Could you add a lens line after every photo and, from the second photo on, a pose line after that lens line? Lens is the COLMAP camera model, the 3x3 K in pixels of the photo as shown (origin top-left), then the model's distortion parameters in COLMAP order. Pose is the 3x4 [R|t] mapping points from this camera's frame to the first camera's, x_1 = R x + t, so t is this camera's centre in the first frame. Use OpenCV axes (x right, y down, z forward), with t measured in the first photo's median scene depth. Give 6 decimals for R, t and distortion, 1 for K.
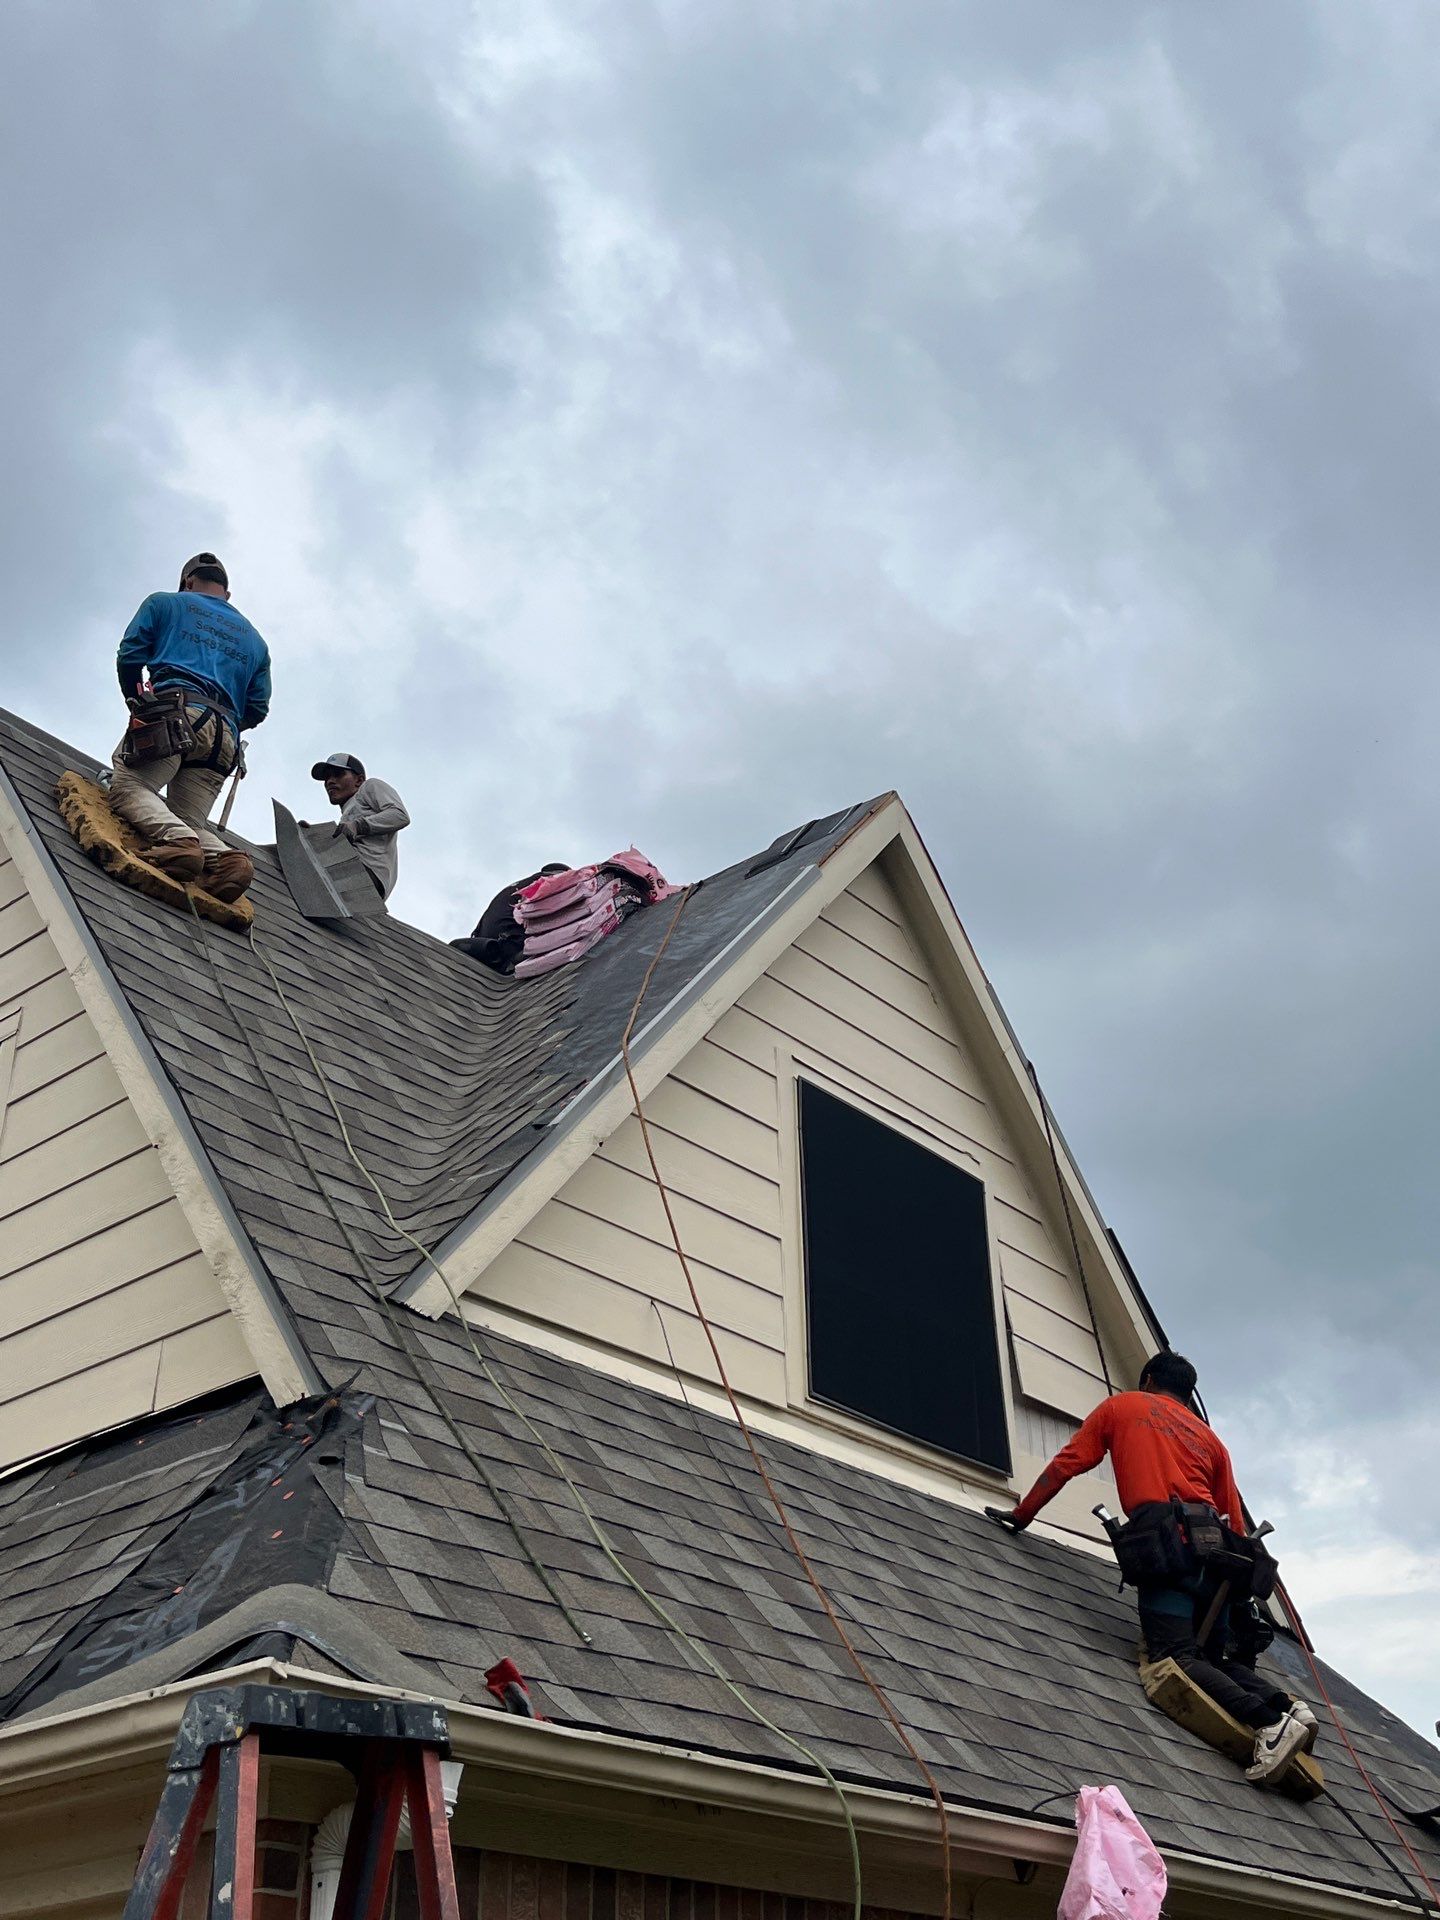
lens RADIAL K [[2154.0, 0, 744.5], [0, 2154.0, 956.6], [0, 0, 1]] dist [0.009012, 0.017574]
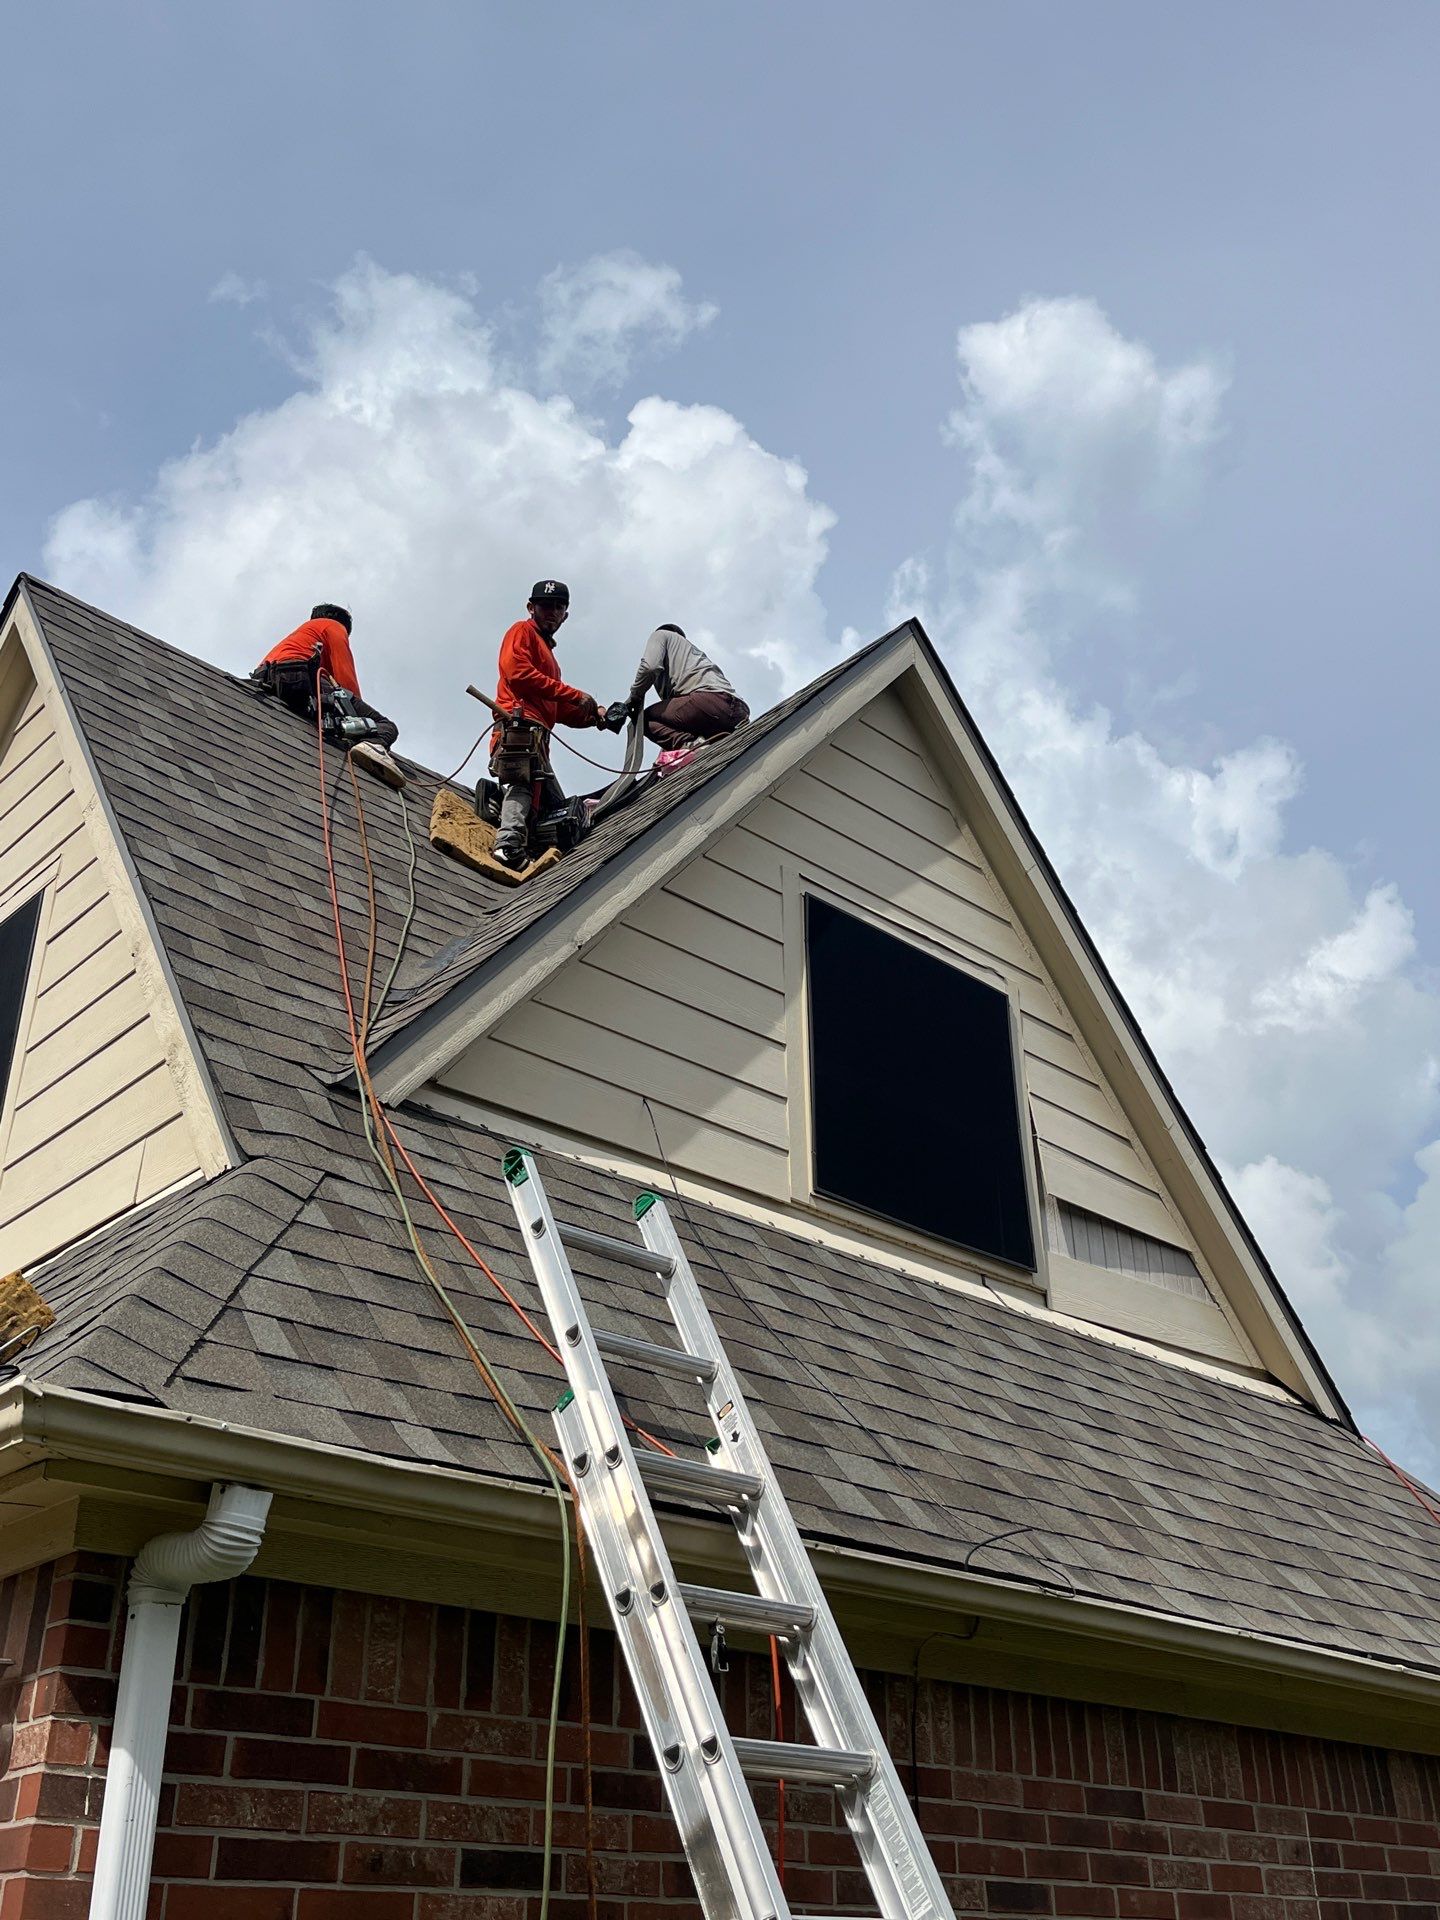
lens RADIAL K [[1891.4, 0, 720.0], [0, 1891.4, 960.0], [0, 0, 1]] dist [0.029963, -0.018991]
pose [[0.992193, -0.047281, -0.115404, 0.105703], [0.051054, 0.998247, 0.029954, 0.070763], [0.113785, -0.035612, 0.992867, 0.109287]]
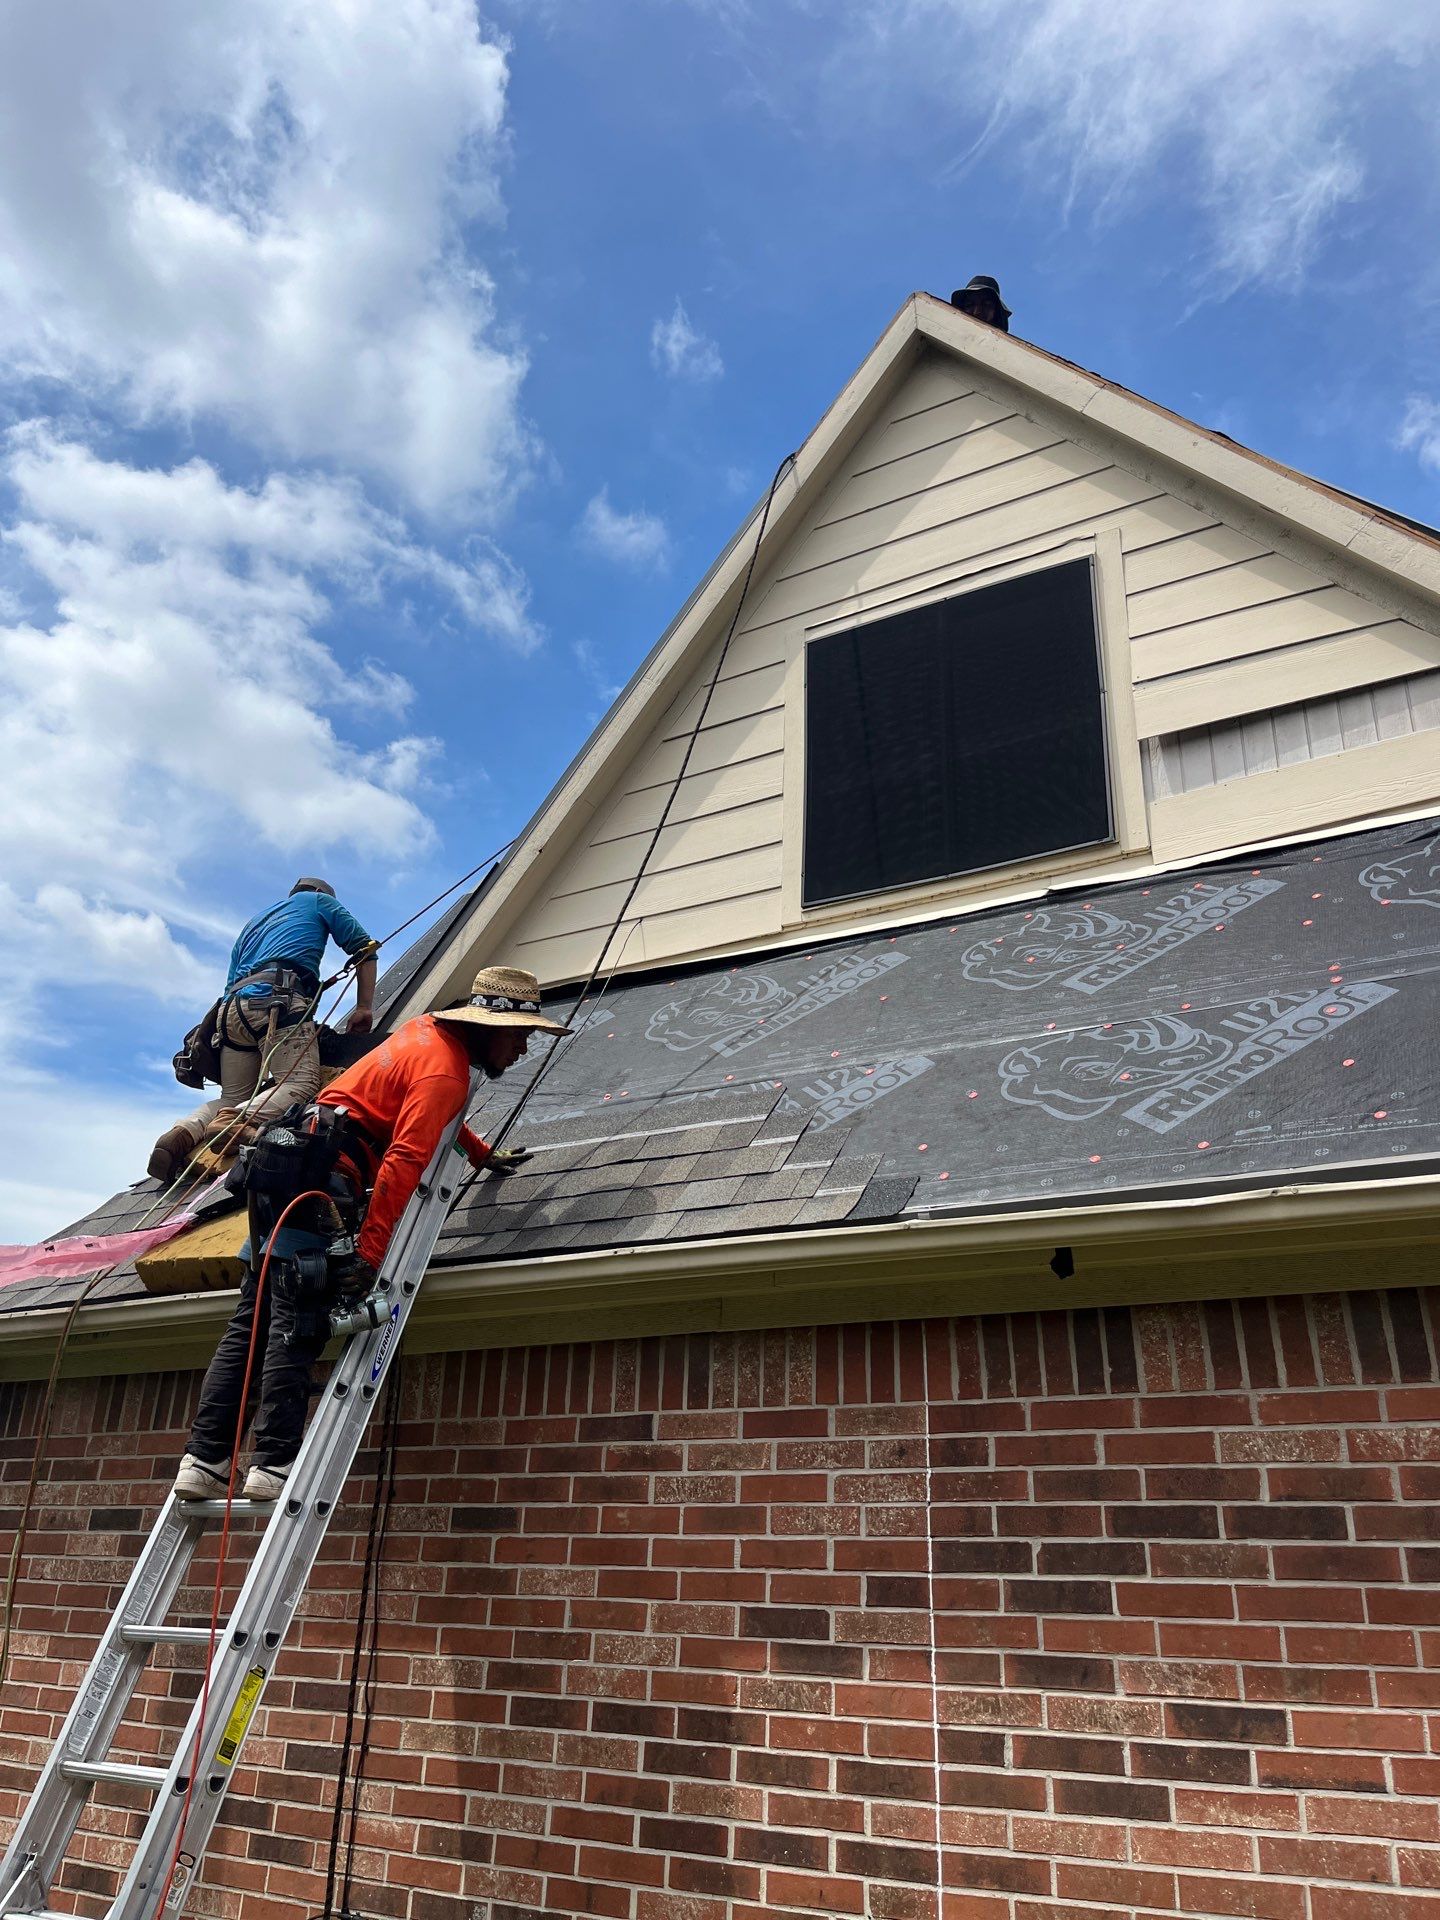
lens RADIAL K [[1470.0, 0, 720.0], [0, 1470.0, 960.0], [0, 0, 1]] dist [0.073765, -0.110172]
pose [[0.162198, -0.370511, -0.914556, 0.803661], [0.474354, 0.841990, -0.256986, 0.451732], [0.865263, -0.392141, 0.312322, 0.789368]]
